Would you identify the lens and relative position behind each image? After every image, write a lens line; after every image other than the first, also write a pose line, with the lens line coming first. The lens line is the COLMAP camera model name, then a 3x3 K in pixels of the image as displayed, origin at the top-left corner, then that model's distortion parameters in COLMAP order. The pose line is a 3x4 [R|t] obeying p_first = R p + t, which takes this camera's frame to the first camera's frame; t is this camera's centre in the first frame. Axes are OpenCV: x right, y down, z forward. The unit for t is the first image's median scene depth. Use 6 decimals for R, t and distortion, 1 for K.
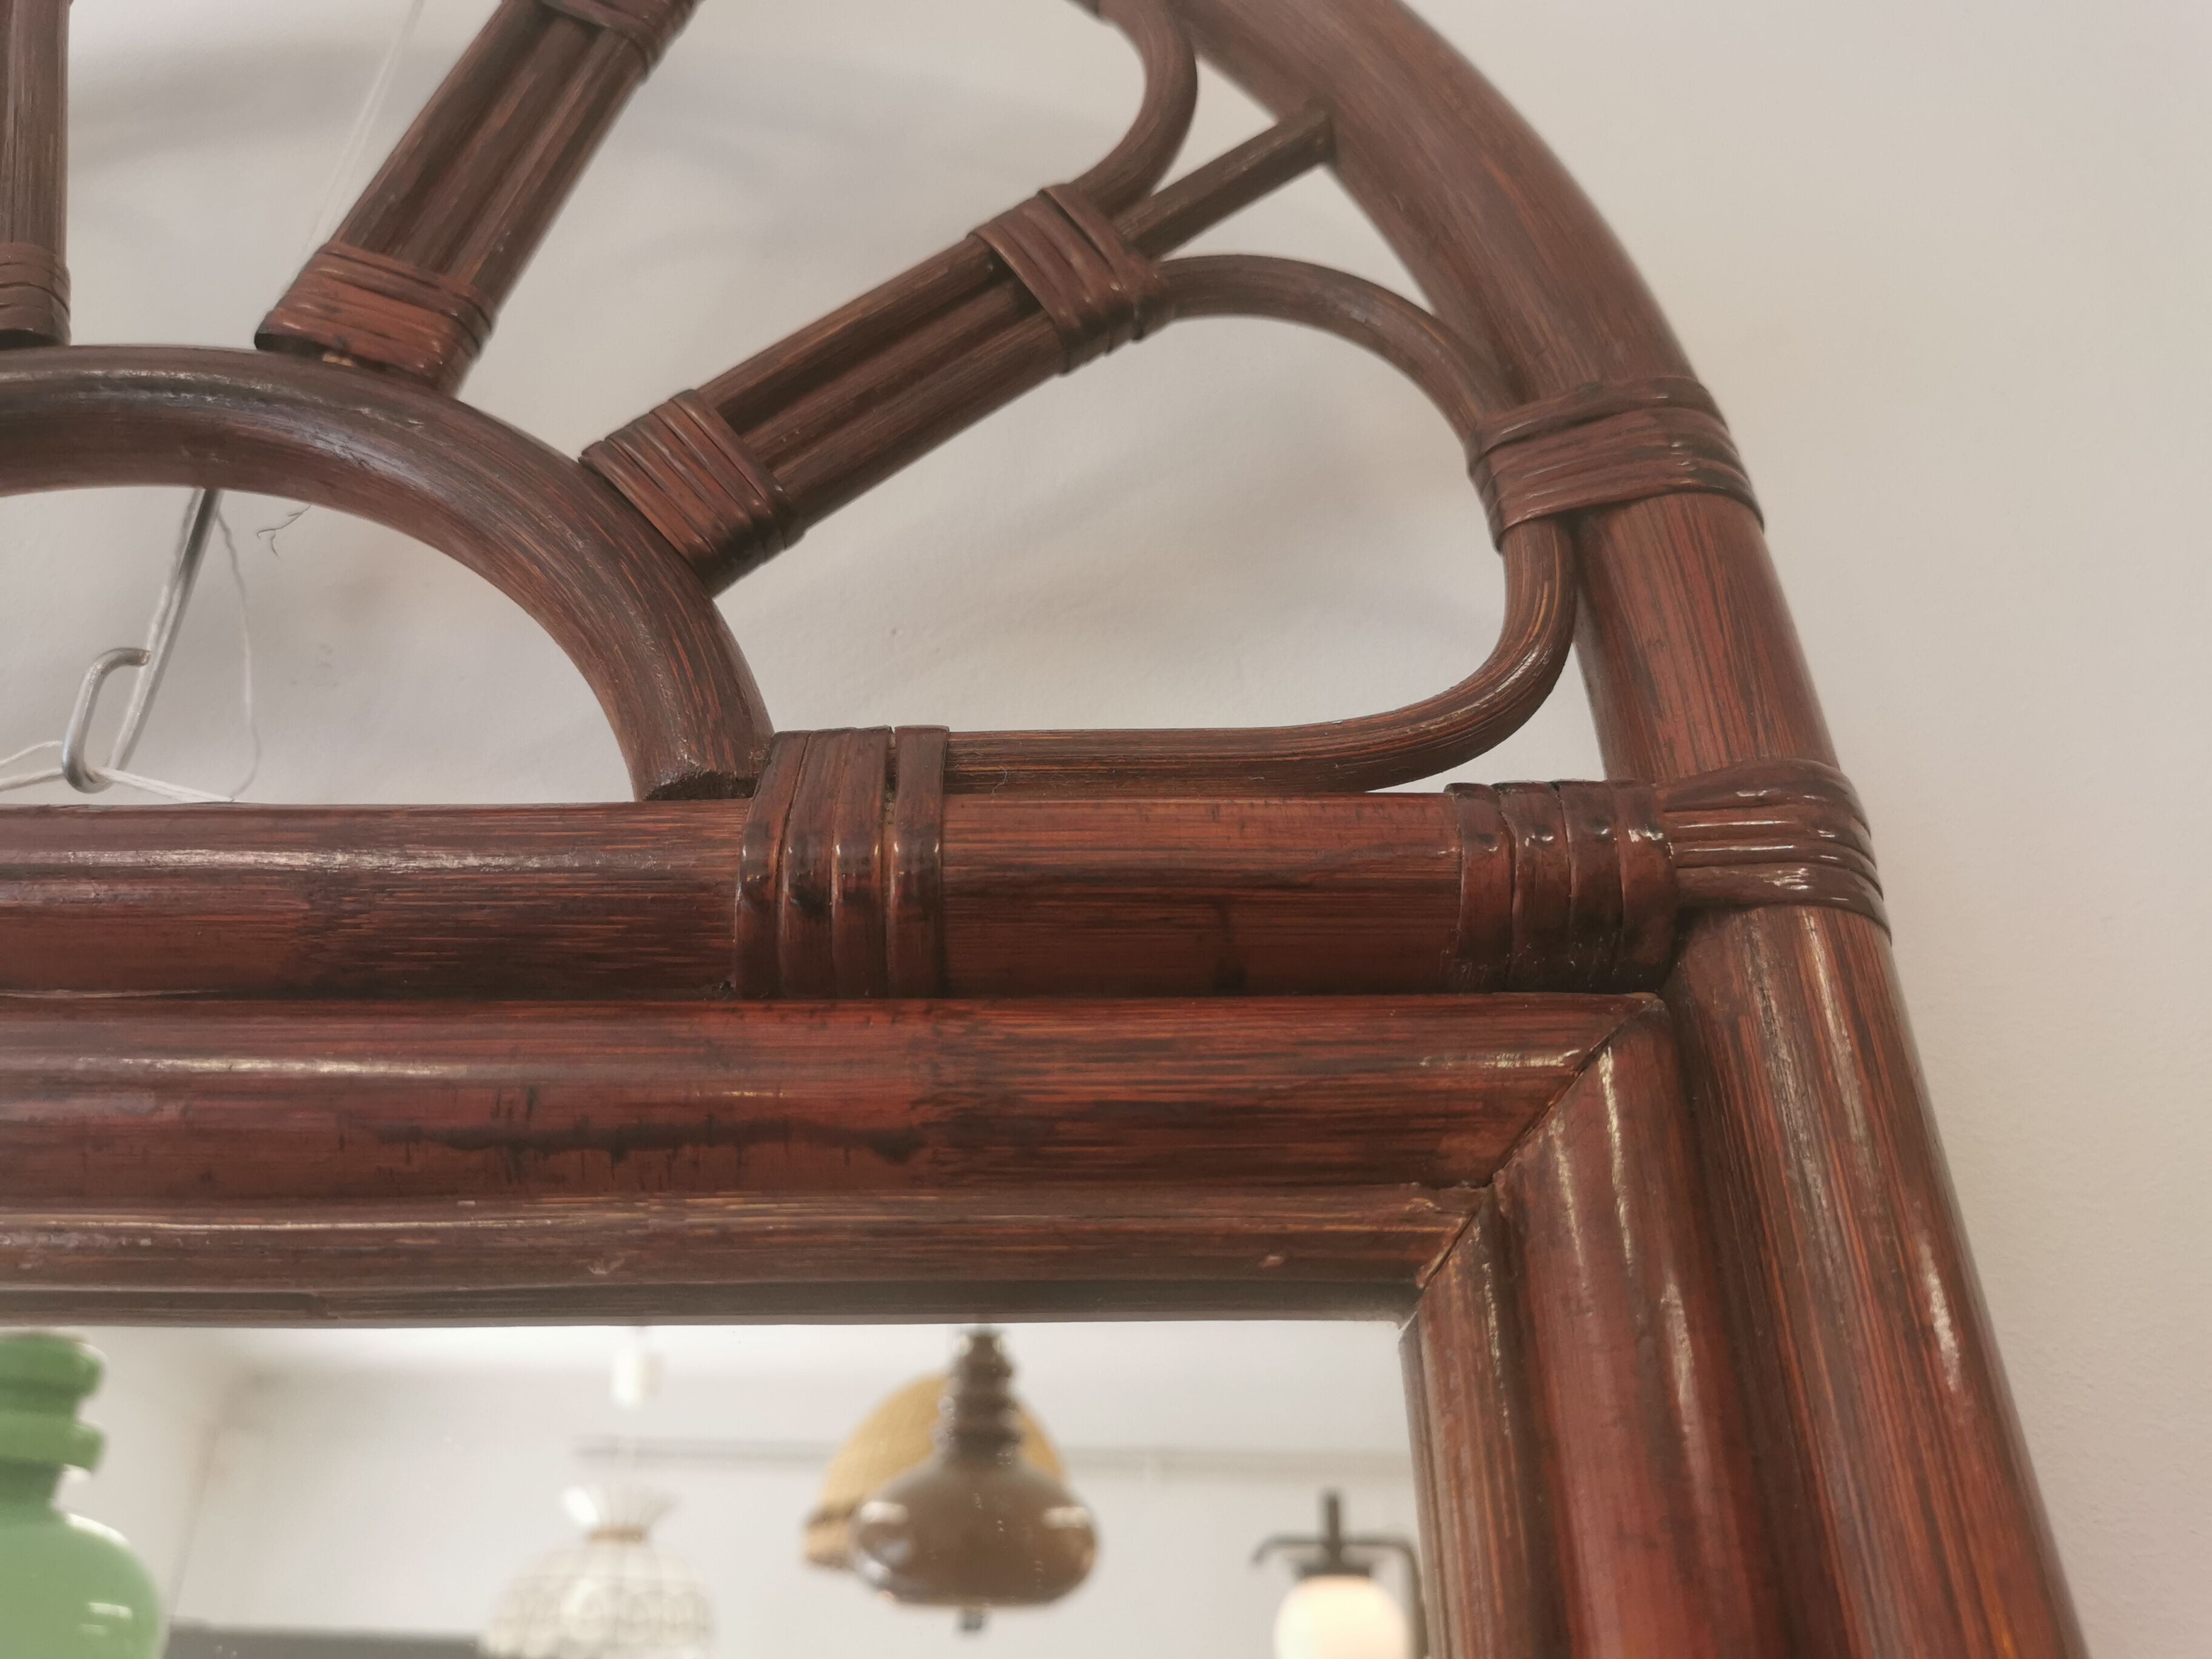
lens RADIAL K [[1729.3, 0, 1103.0], [0, 1729.3, 831.1], [0, 0, 1]] dist [0.035511, -0.014802]
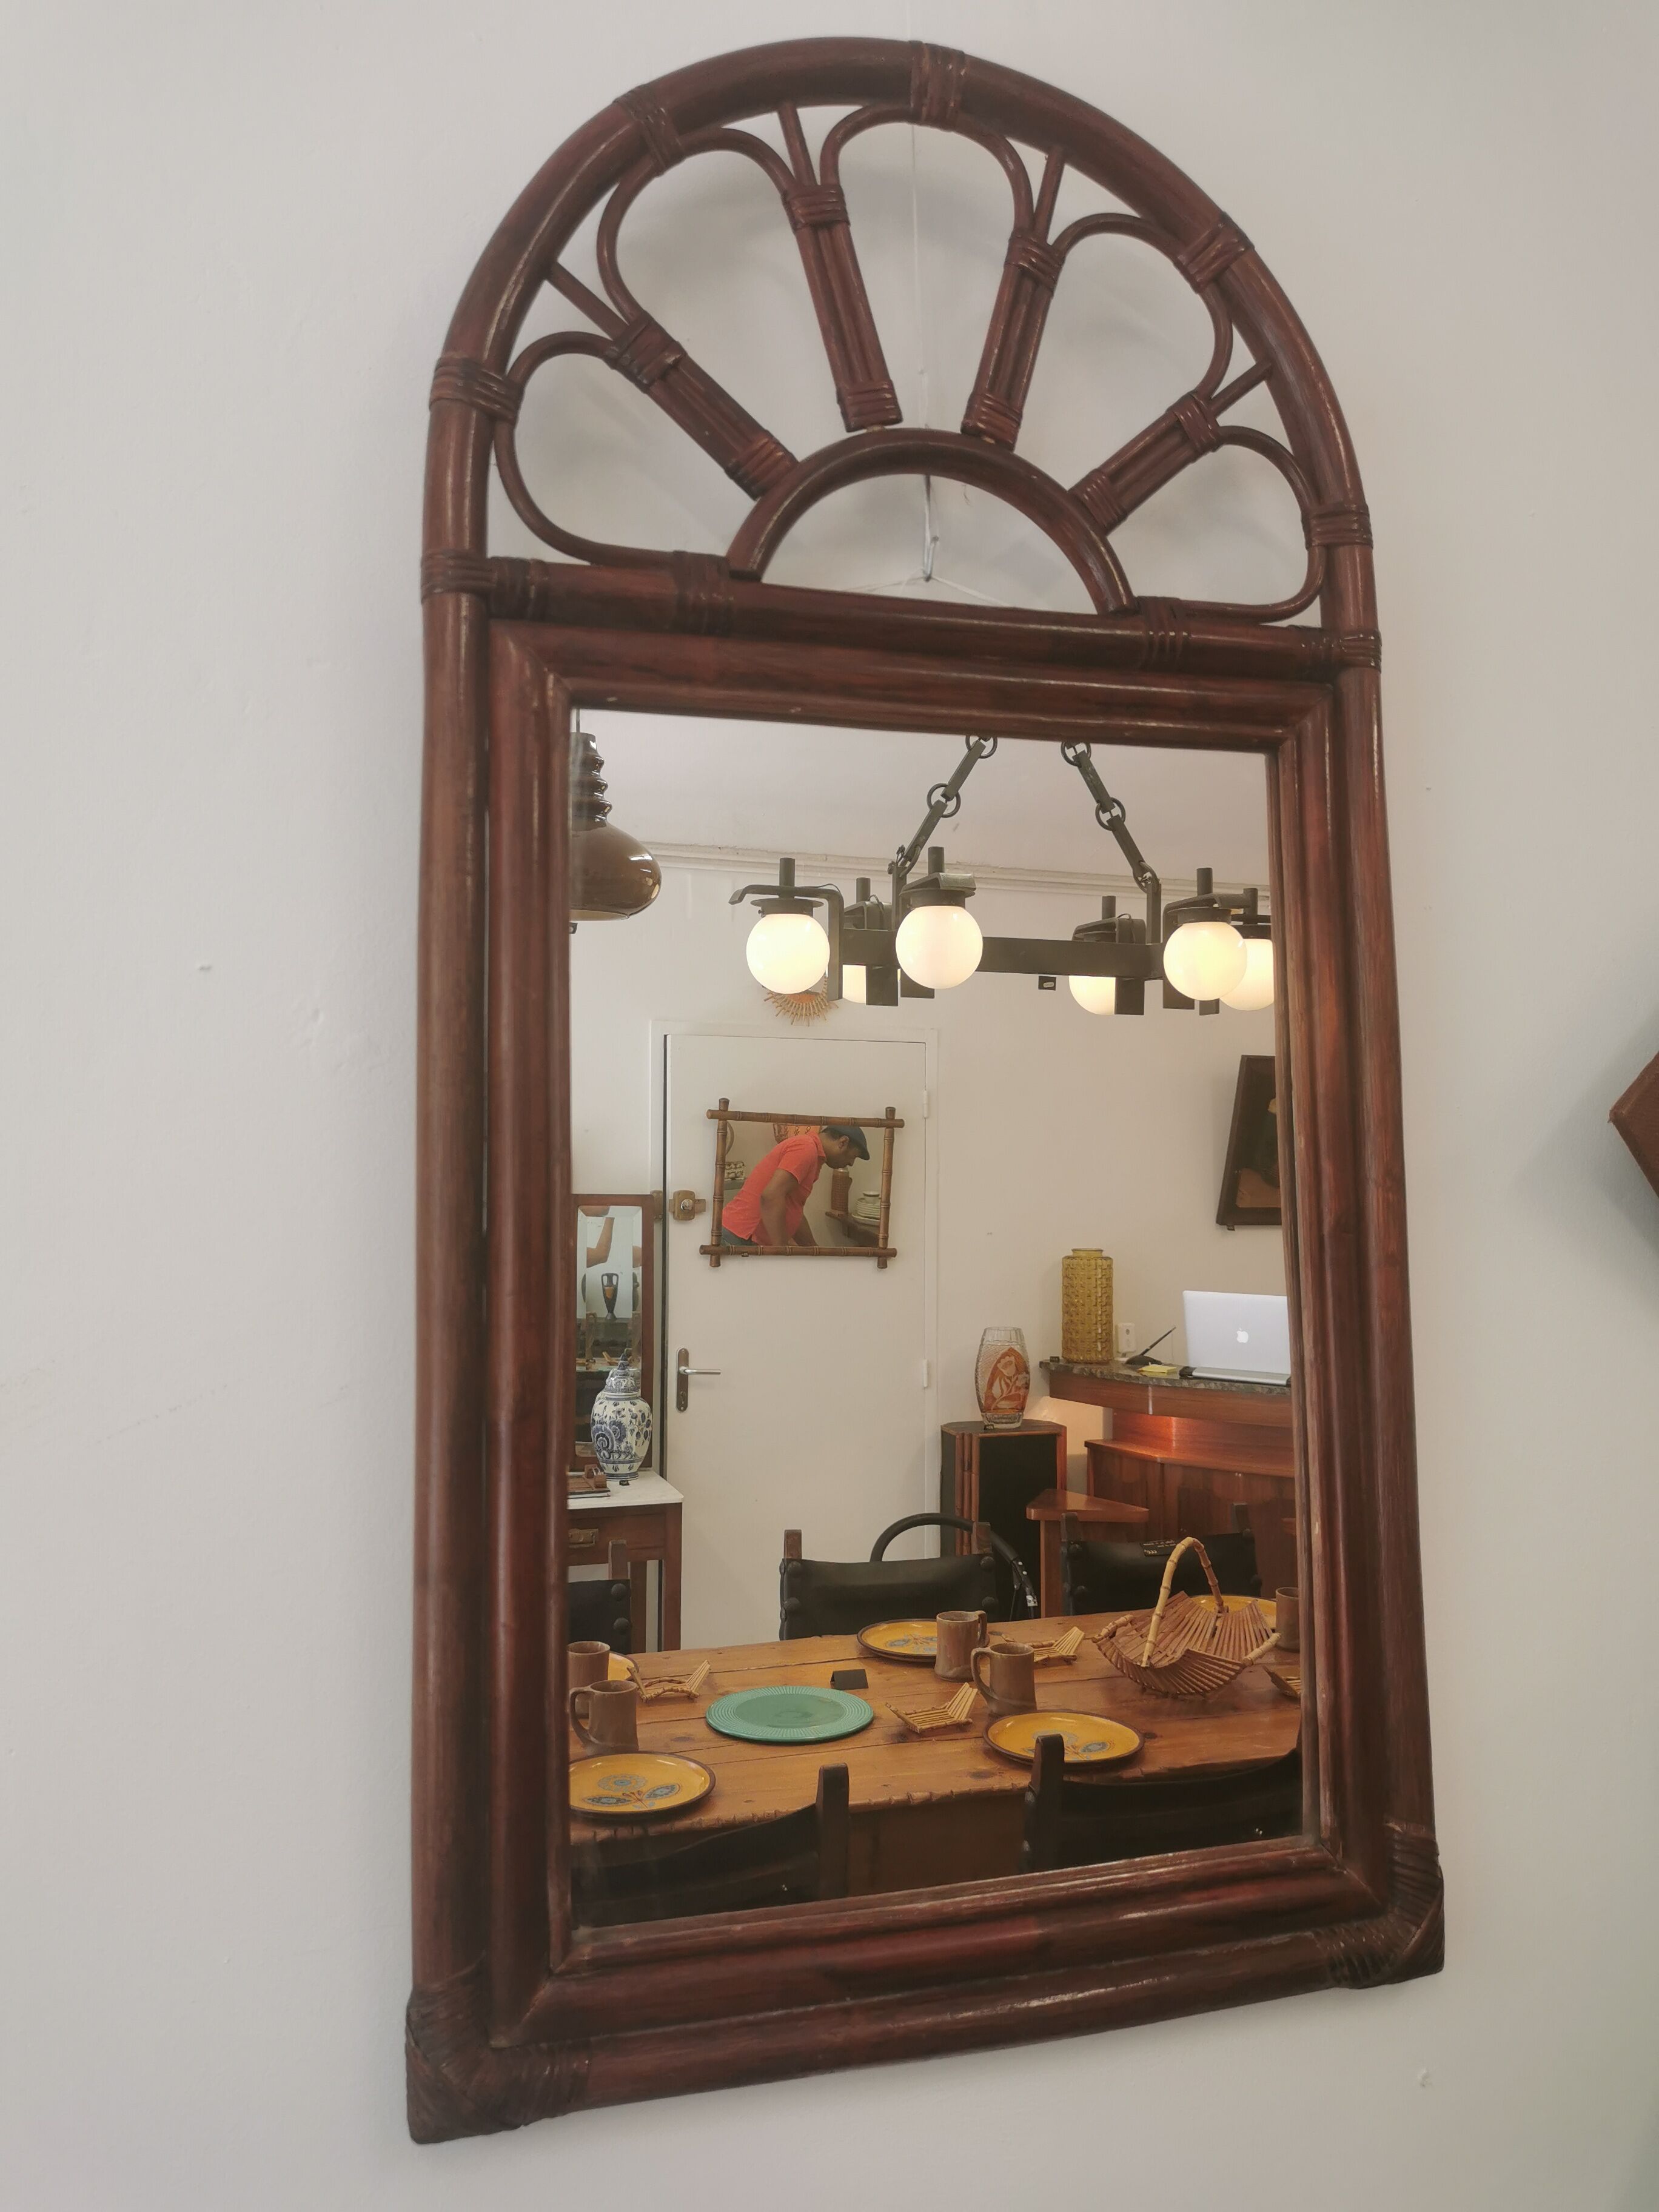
lens RADIAL K [[1729.3, 0, 829.3], [0, 1729.3, 1113.0], [0, 0, 1]] dist [0.035511, -0.014802]
pose [[0.958405, 0.001994, 0.285403, -1.743211], [-0.135472, 0.883327, 0.448754, -0.609114], [-0.251210, -0.468752, 0.846856, -2.361826]]
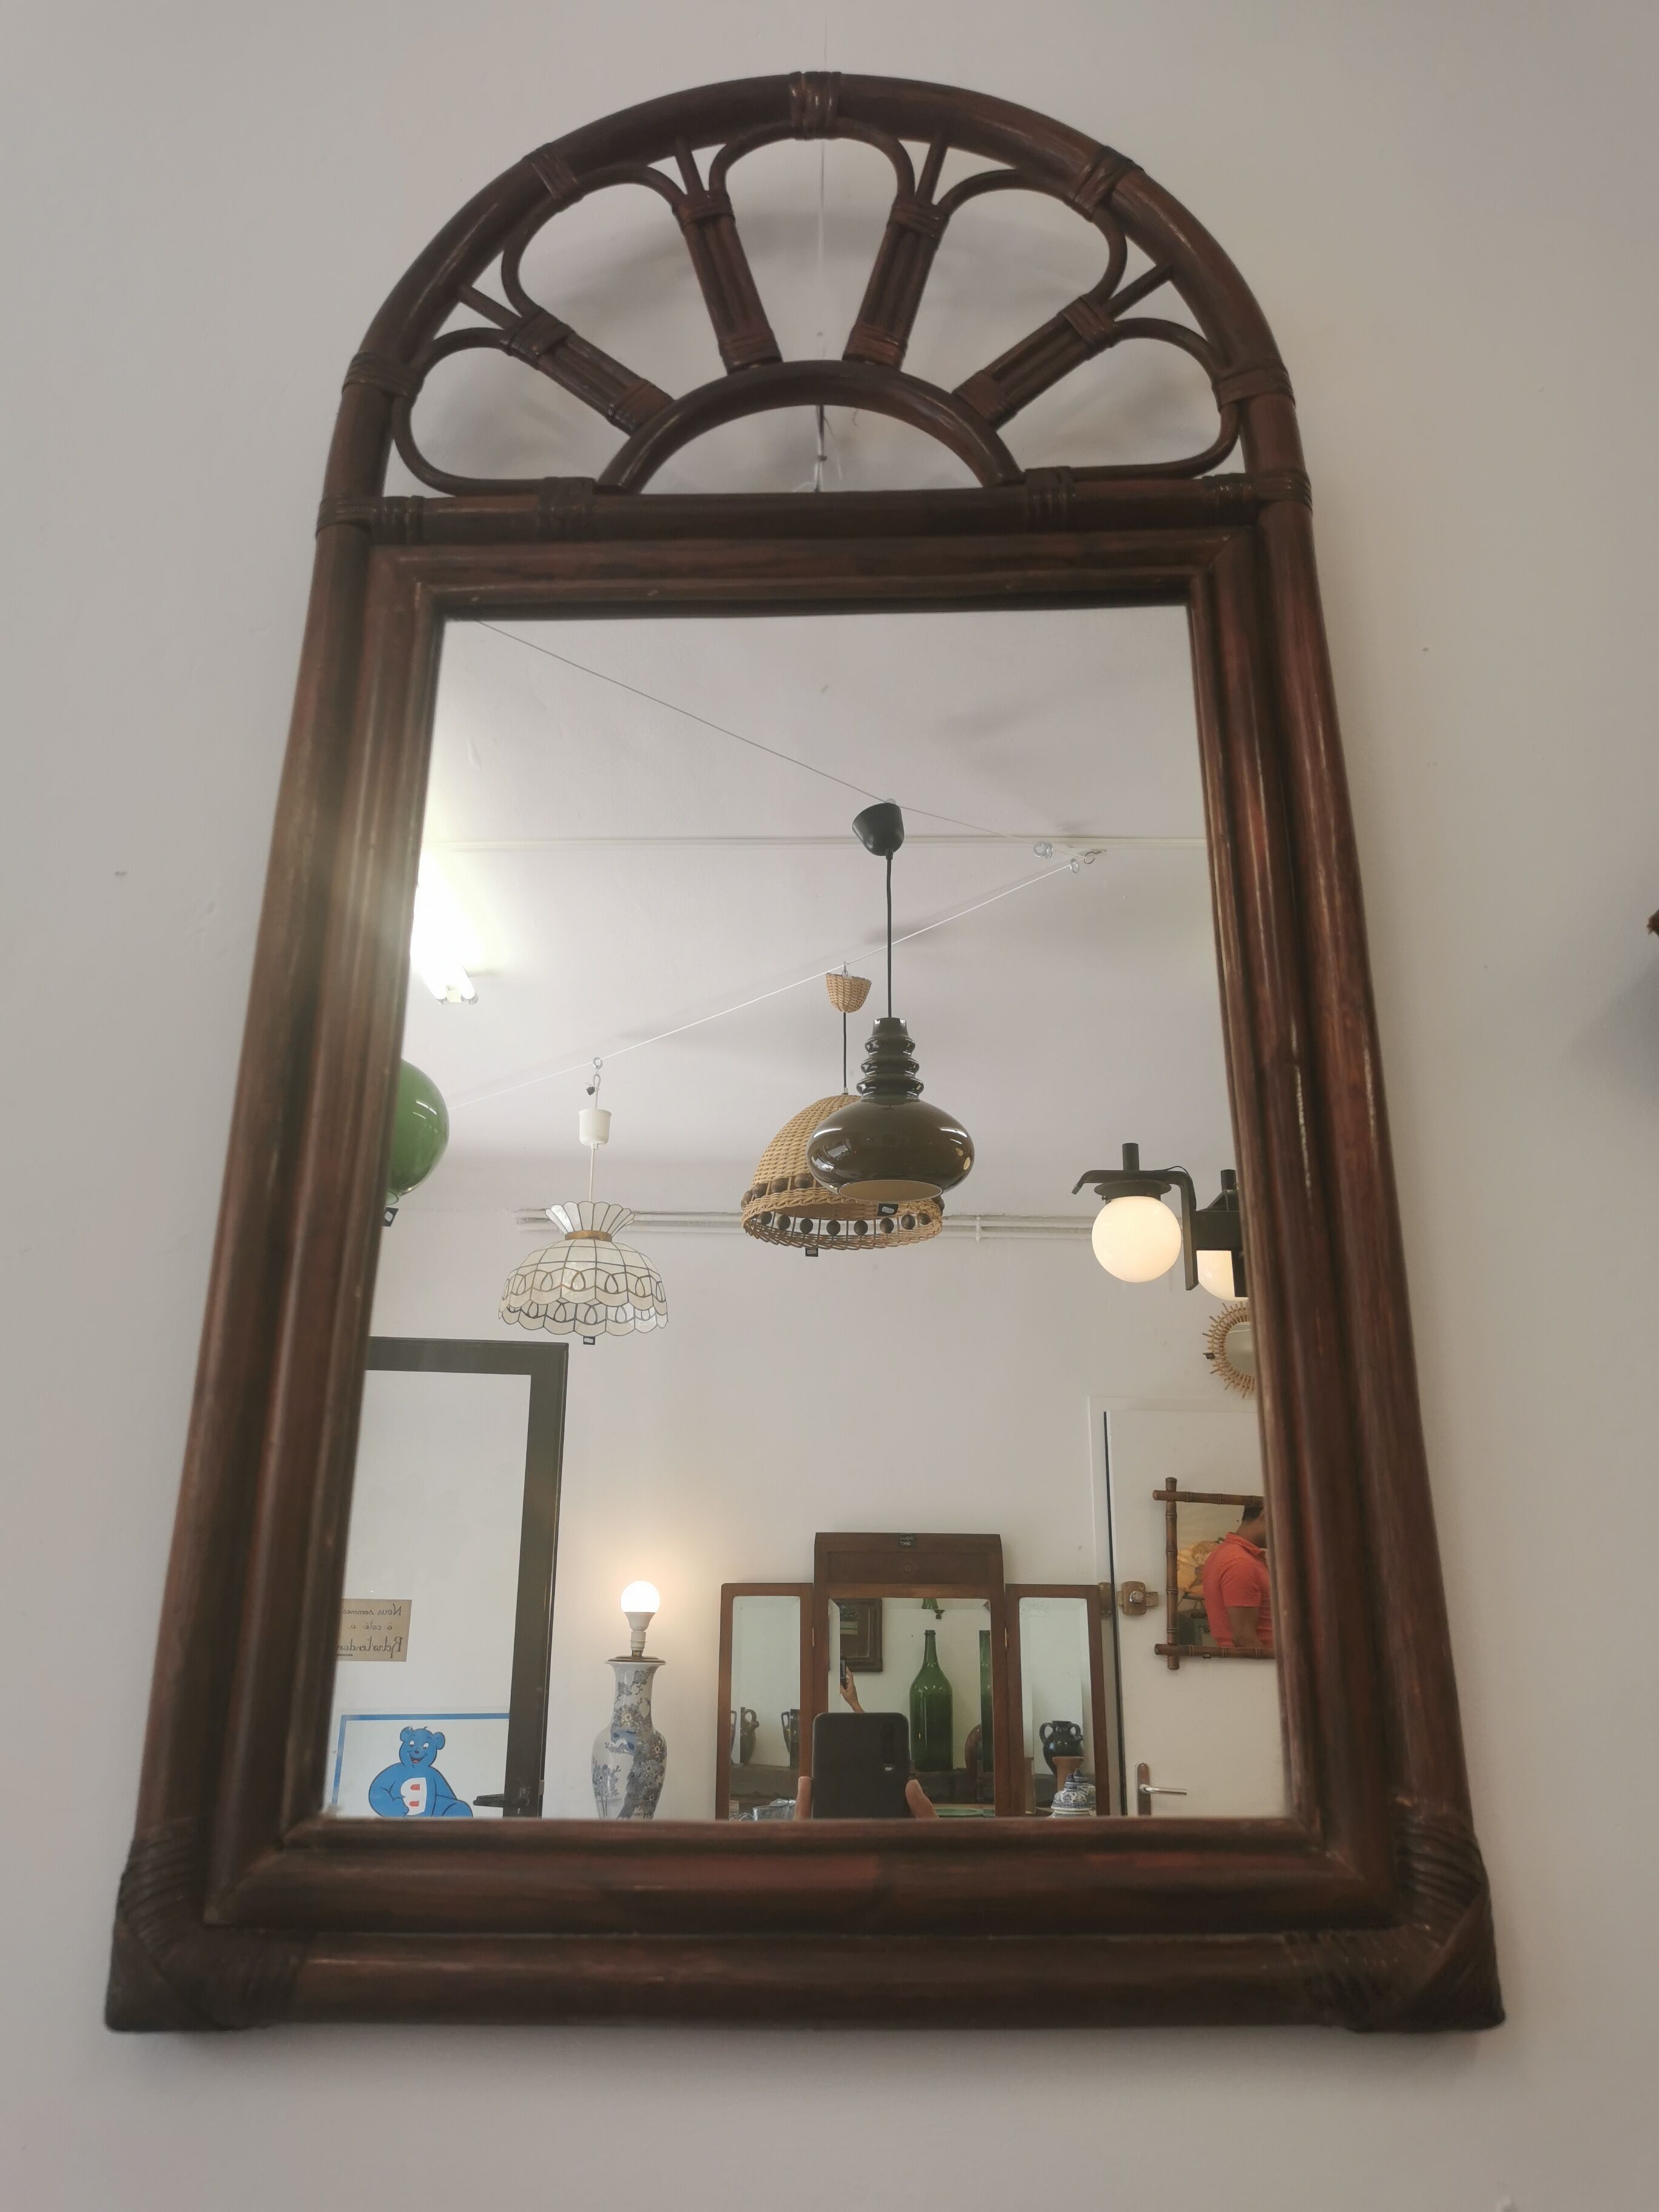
lens RADIAL K [[1729.3, 0, 826.7], [0, 1729.3, 1114.7], [0, 0, 1]] dist [0.035511, -0.014802]
pose [[0.999262, -0.012853, -0.036196, -0.448105], [0.019794, 0.979900, 0.198507, 0.506180], [0.032917, -0.199077, 0.979431, -2.703913]]
